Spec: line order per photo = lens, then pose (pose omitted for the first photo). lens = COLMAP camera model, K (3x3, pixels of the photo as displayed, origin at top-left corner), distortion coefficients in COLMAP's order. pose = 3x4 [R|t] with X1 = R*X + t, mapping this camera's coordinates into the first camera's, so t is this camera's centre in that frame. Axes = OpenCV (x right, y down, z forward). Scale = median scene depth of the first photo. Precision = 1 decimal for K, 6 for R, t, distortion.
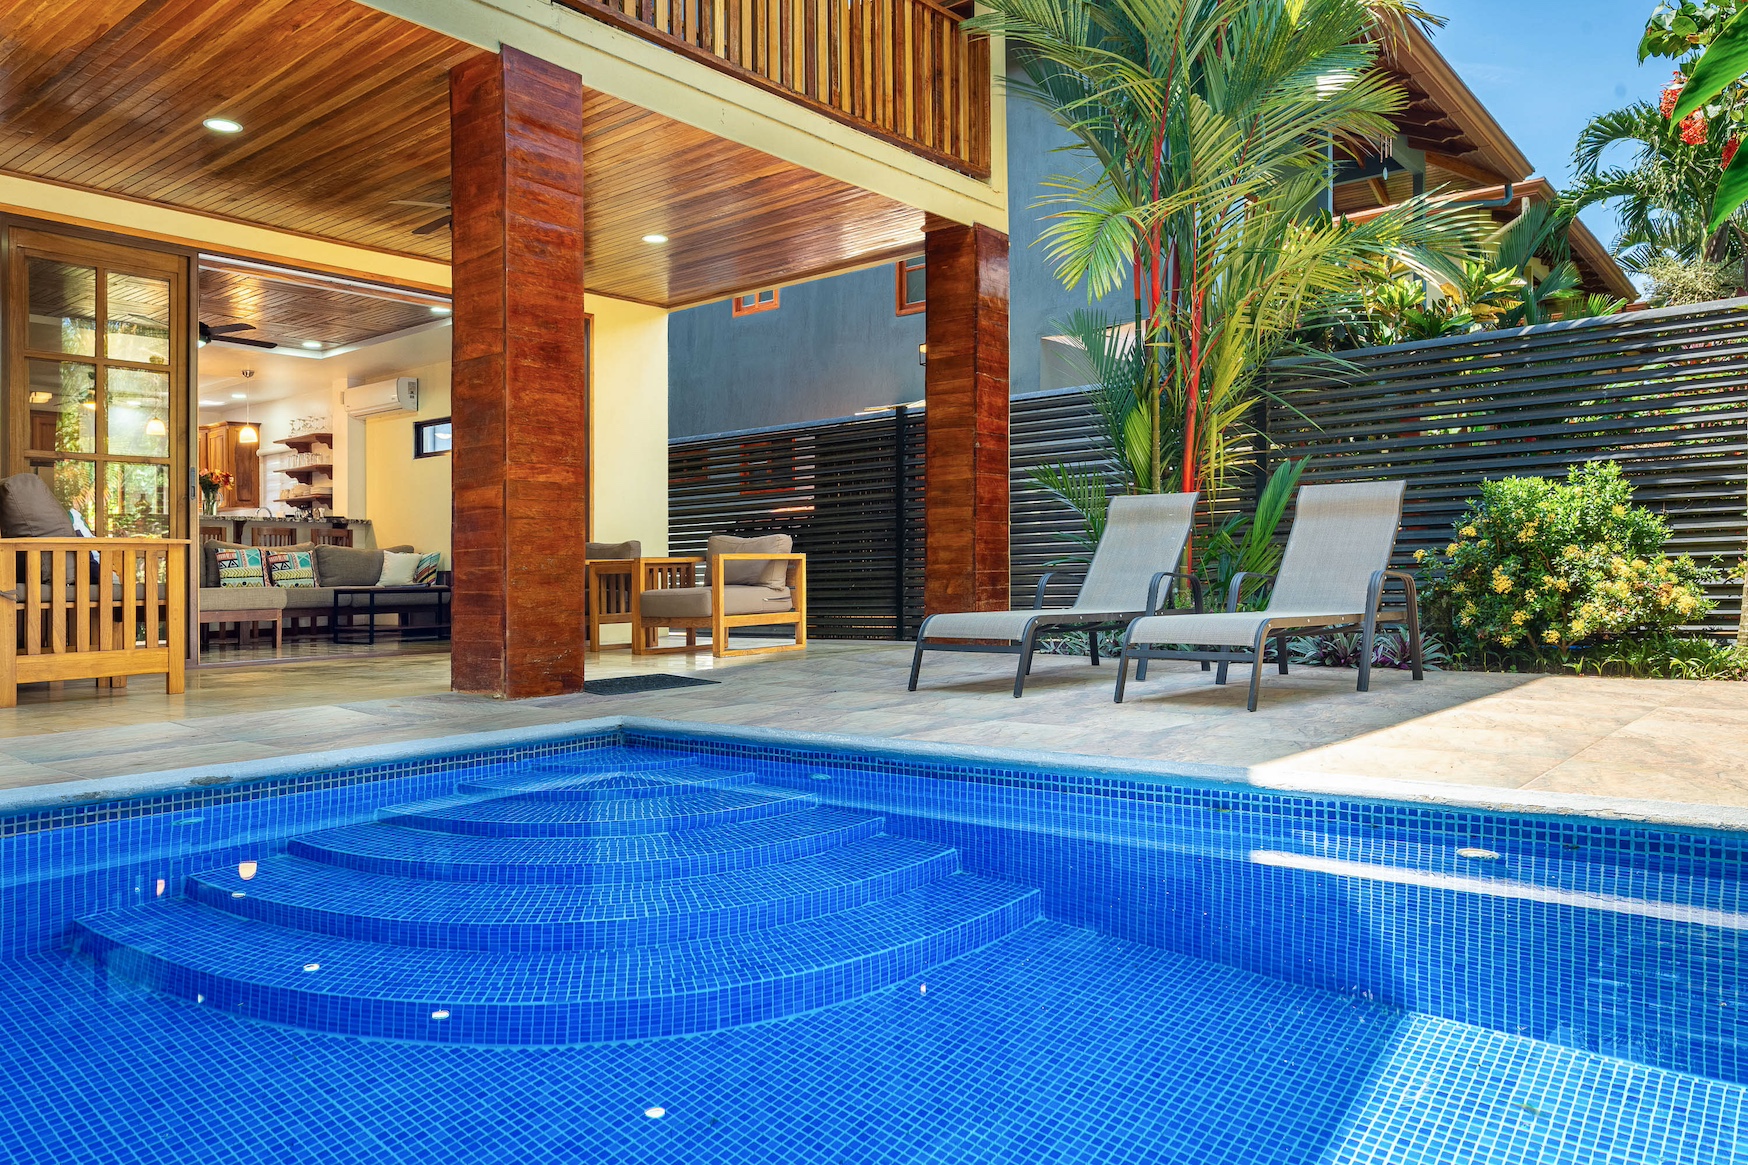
lens RADIAL K [[1210.8, 0, 873.1], [0, 1210.8, 556.7], [0, 0, 1]] dist [0.002774, 0.000913]
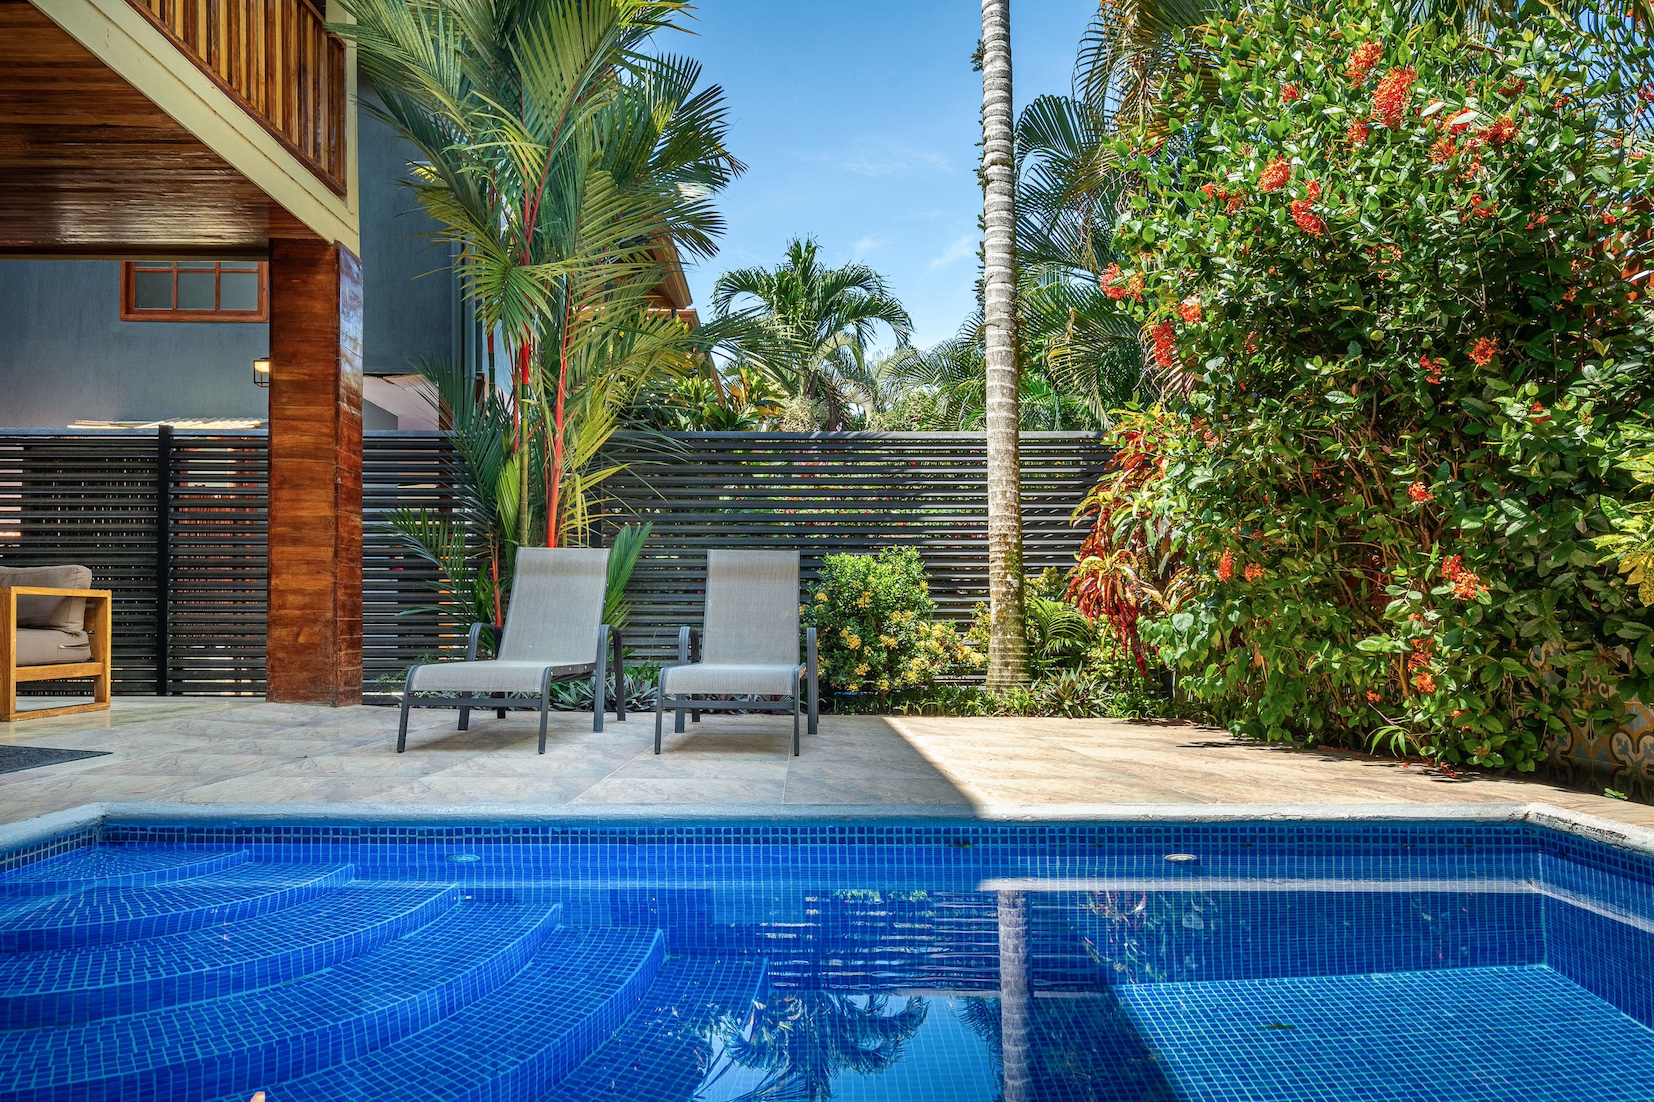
lens RADIAL K [[1142.1, 0, 826.7], [0, 1142.1, 557.4], [0, 0, 1]] dist [0.000542, 0.001961]
pose [[0.772918, 0.062415, 0.631428, -0.239178], [-0.031437, 0.997695, -0.060137, 0.008658], [-0.633726, 0.026631, 0.773099, 0.141856]]
